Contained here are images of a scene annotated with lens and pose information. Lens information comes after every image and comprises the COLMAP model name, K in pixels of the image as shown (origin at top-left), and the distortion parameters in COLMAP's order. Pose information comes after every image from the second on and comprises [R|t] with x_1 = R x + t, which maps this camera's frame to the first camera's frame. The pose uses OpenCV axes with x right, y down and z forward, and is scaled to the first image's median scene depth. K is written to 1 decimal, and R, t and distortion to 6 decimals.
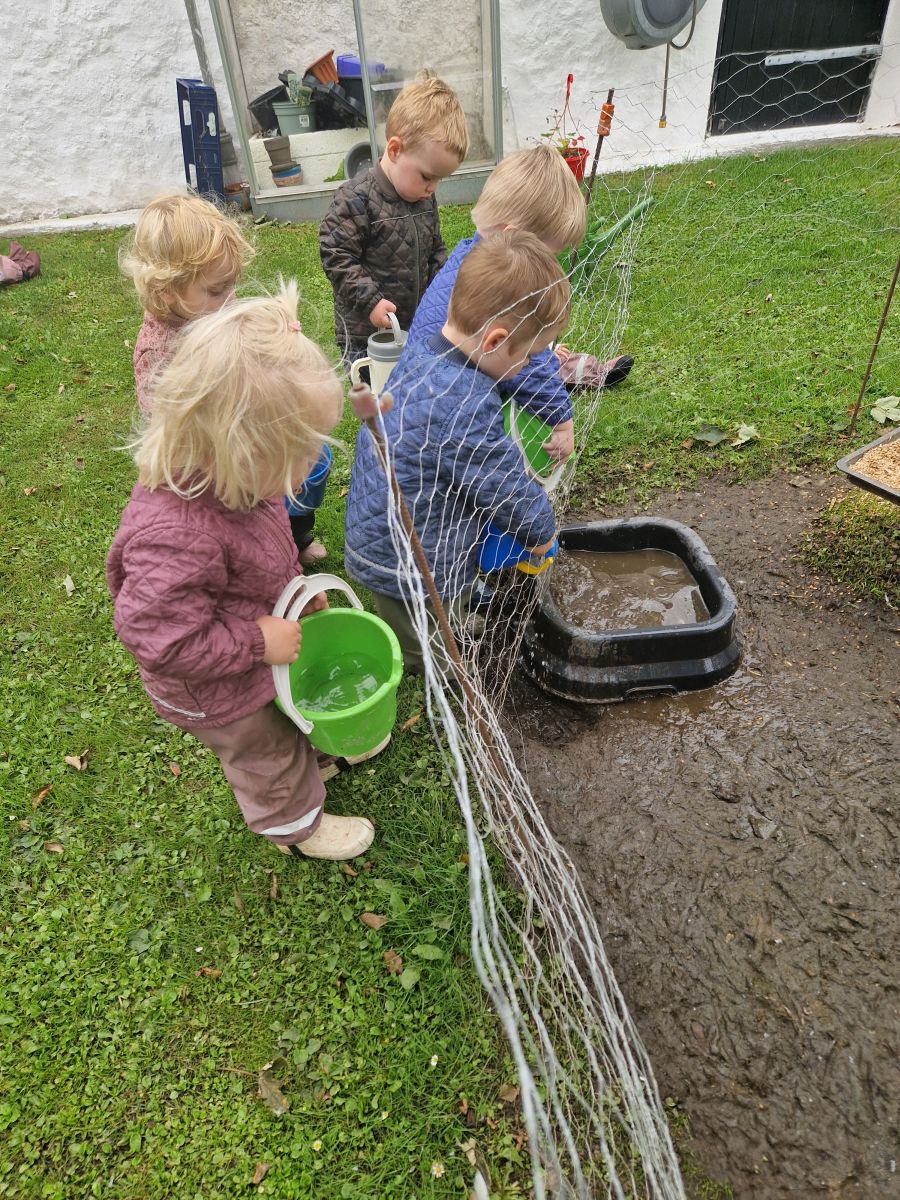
lens RADIAL K [[797.6, 0, 450.9], [0, 797.6, 612.2], [0, 0, 1]] dist [0.081918, -0.065023]
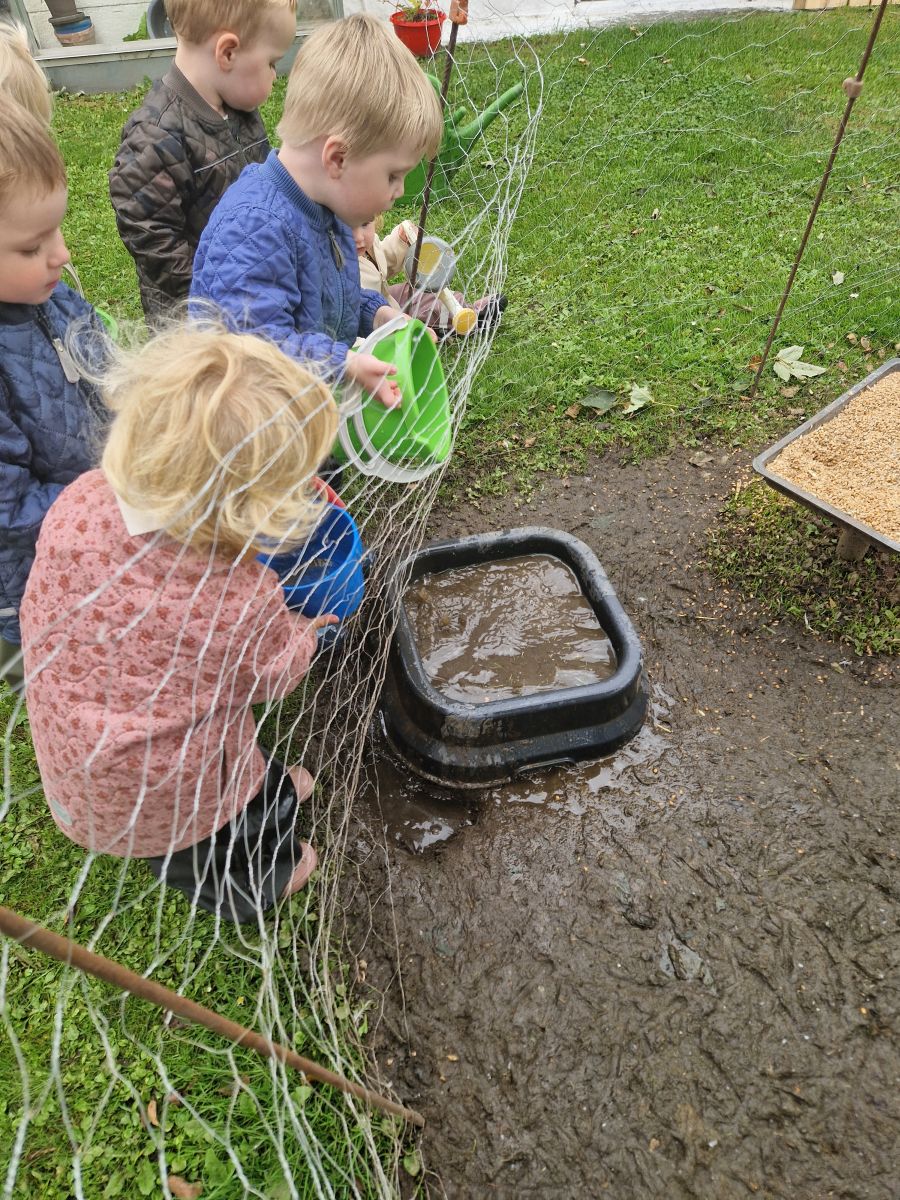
lens RADIAL K [[797.6, 0, 453.1], [0, 797.6, 596.5], [0, 0, 1]] dist [0.081918, -0.065023]
pose [[0.988280, -0.060625, 0.140097, 0.048912], [0.043718, 0.991719, 0.120758, -0.152109], [-0.146258, -0.113218, 0.982746, 0.209147]]
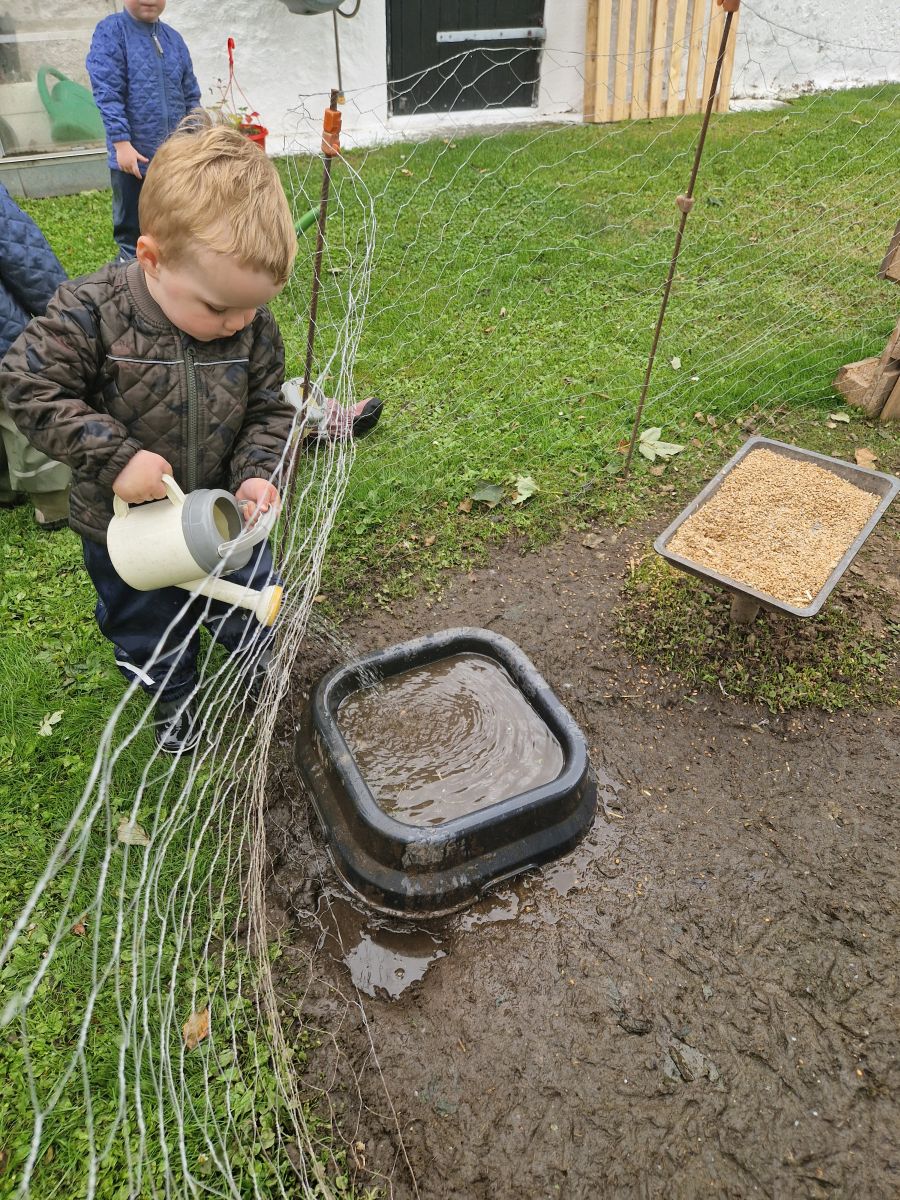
lens RADIAL K [[797.6, 0, 464.3], [0, 797.6, 606.3], [0, 0, 1]] dist [0.081918, -0.065023]
pose [[0.931188, -0.162795, 0.326168, -0.003716], [0.152211, 0.986651, 0.057897, -0.188454], [-0.331240, -0.004267, 0.943537, 0.241394]]
